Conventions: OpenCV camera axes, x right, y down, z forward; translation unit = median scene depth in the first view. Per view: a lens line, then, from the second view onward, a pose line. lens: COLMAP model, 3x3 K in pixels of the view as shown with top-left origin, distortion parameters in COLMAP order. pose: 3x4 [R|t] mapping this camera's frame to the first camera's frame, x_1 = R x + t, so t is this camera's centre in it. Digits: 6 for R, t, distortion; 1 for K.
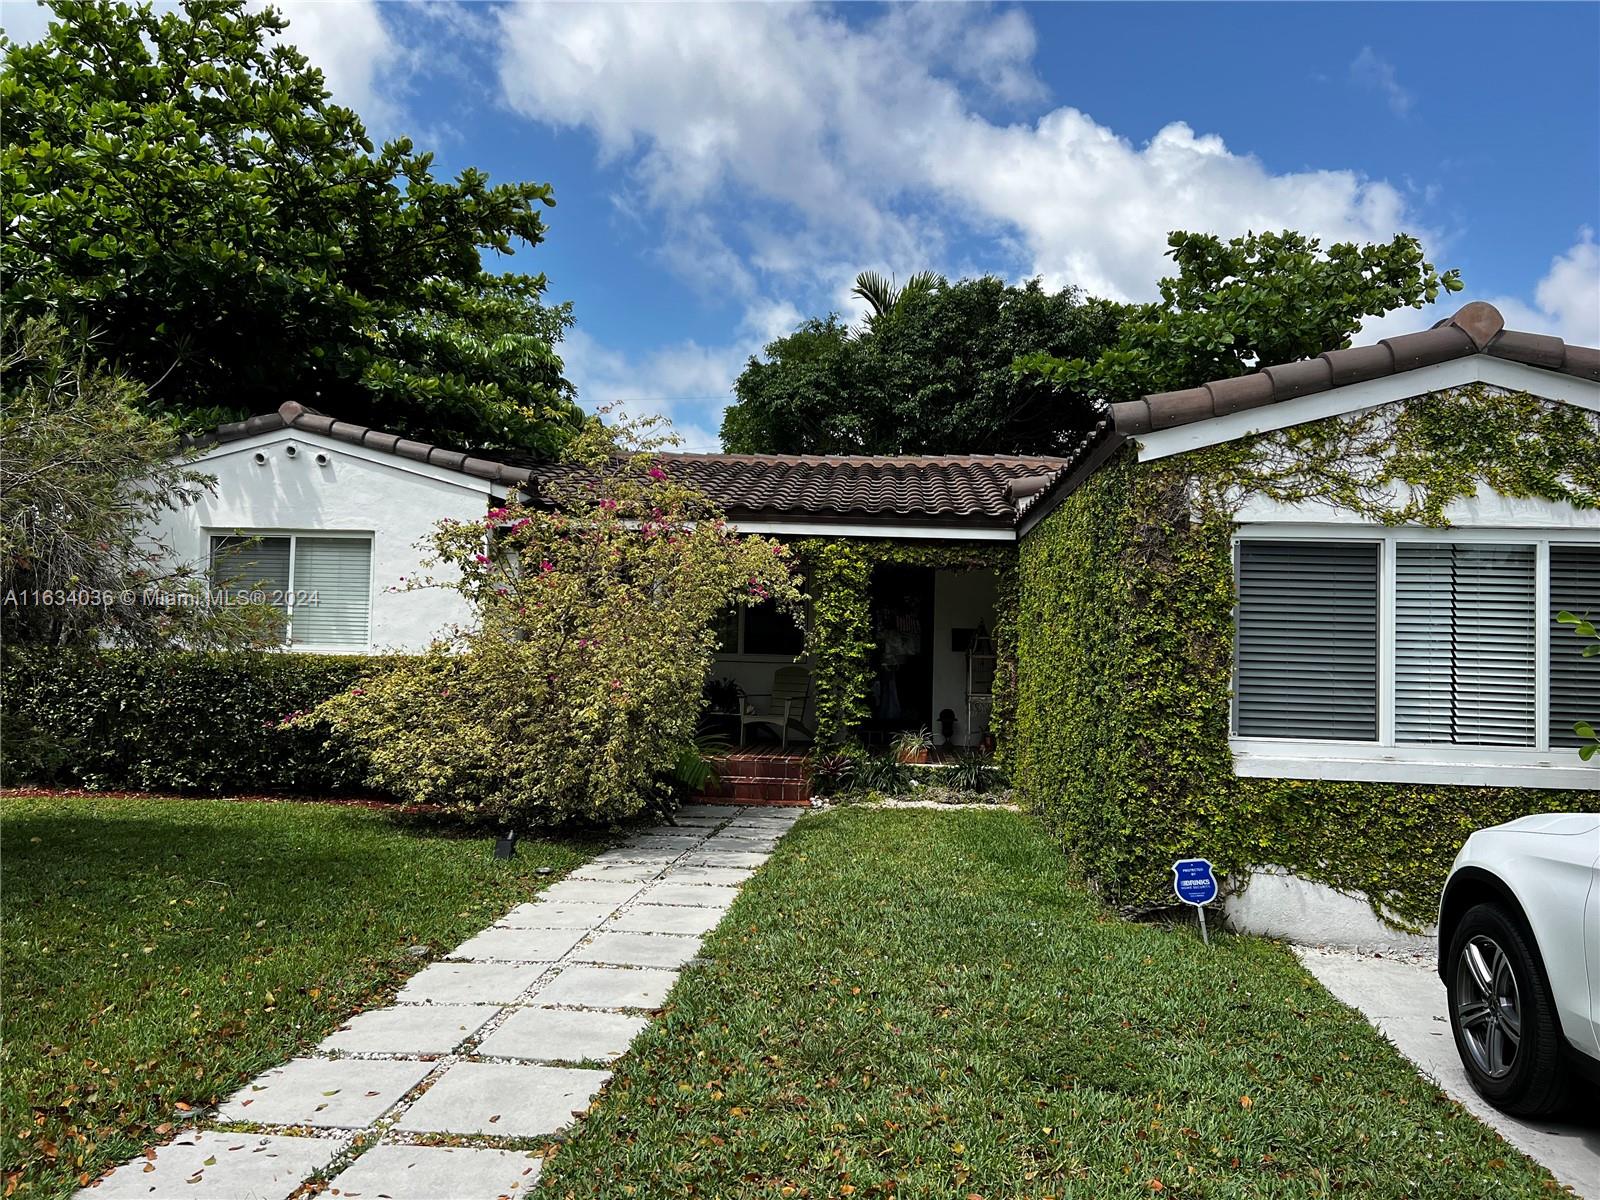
lens RADIAL K [[1224.3, 0, 796.9], [0, 1224.3, 603.6], [0, 0, 1]] dist [0.081281, -0.076381]
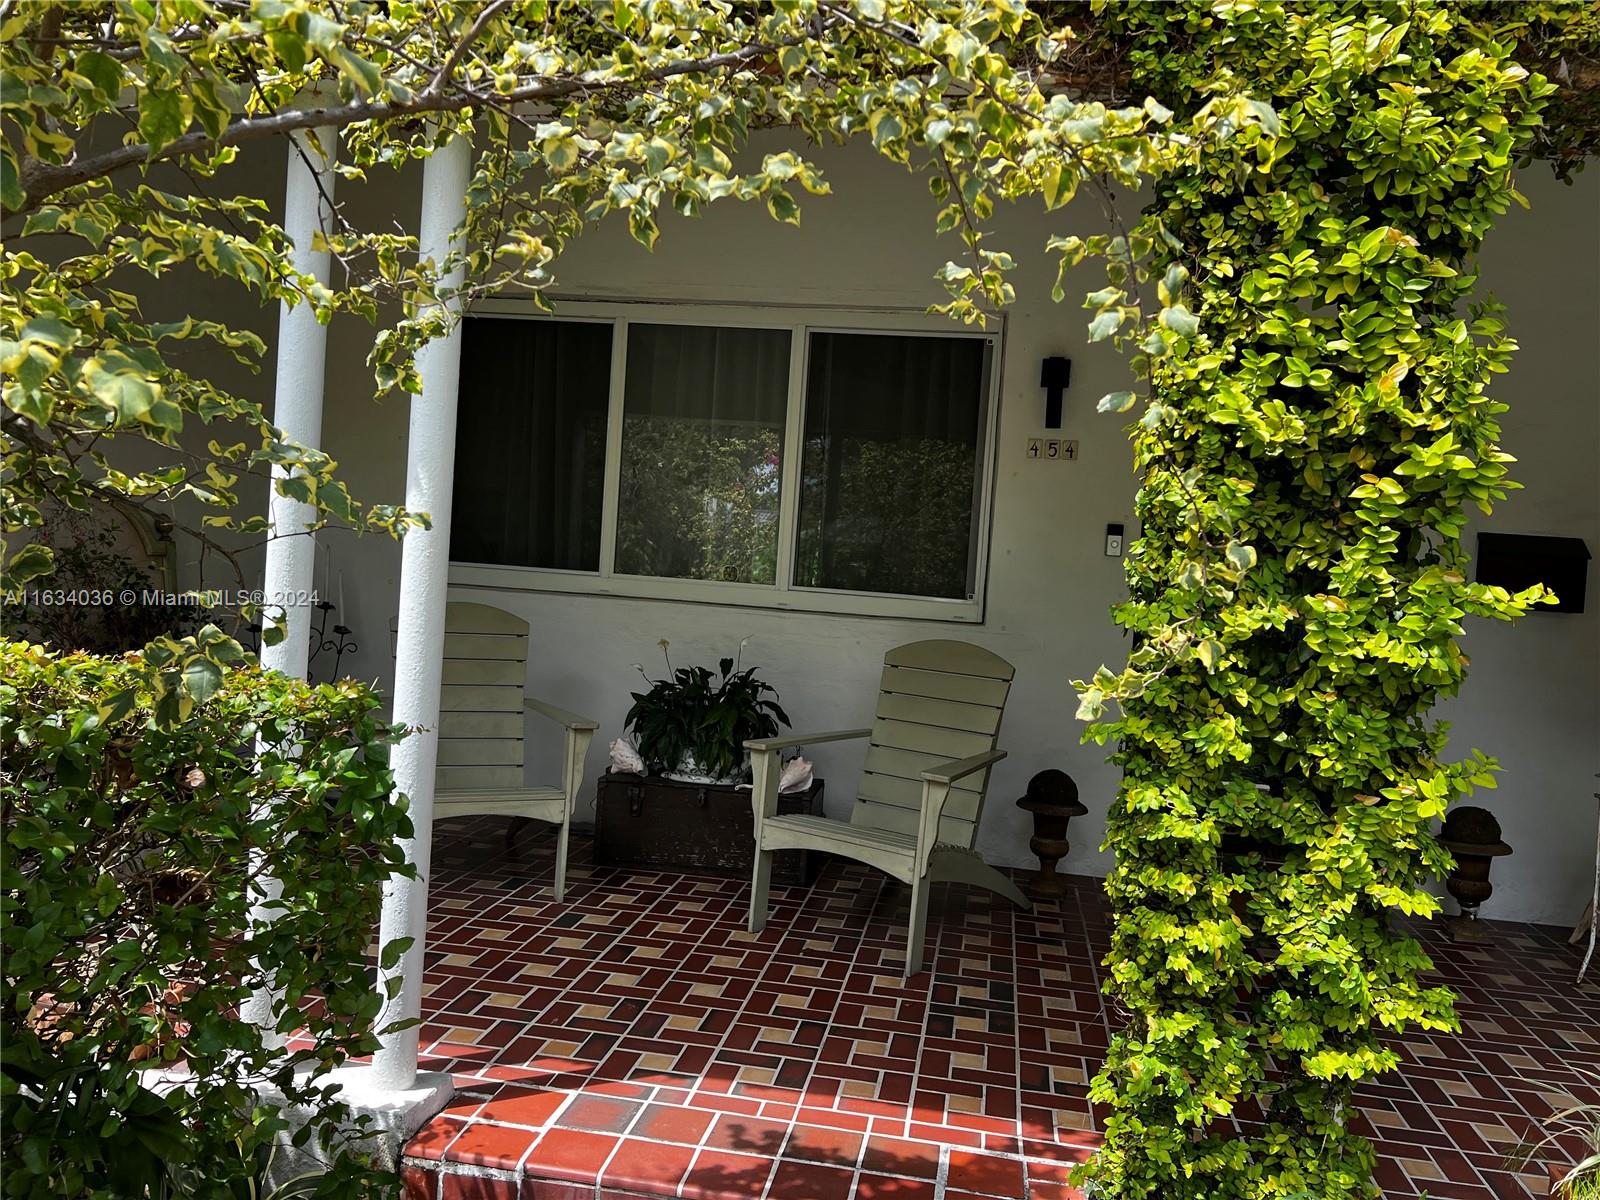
lens RADIAL K [[1224.3, 0, 796.9], [0, 1224.3, 603.6], [0, 0, 1]] dist [0.081281, -0.076381]
pose [[0.994509, 0.050126, -0.091863, -0.015881], [-0.043649, 0.996506, 0.071210, 0.027352], [0.095111, -0.066809, 0.993222, 0.828383]]
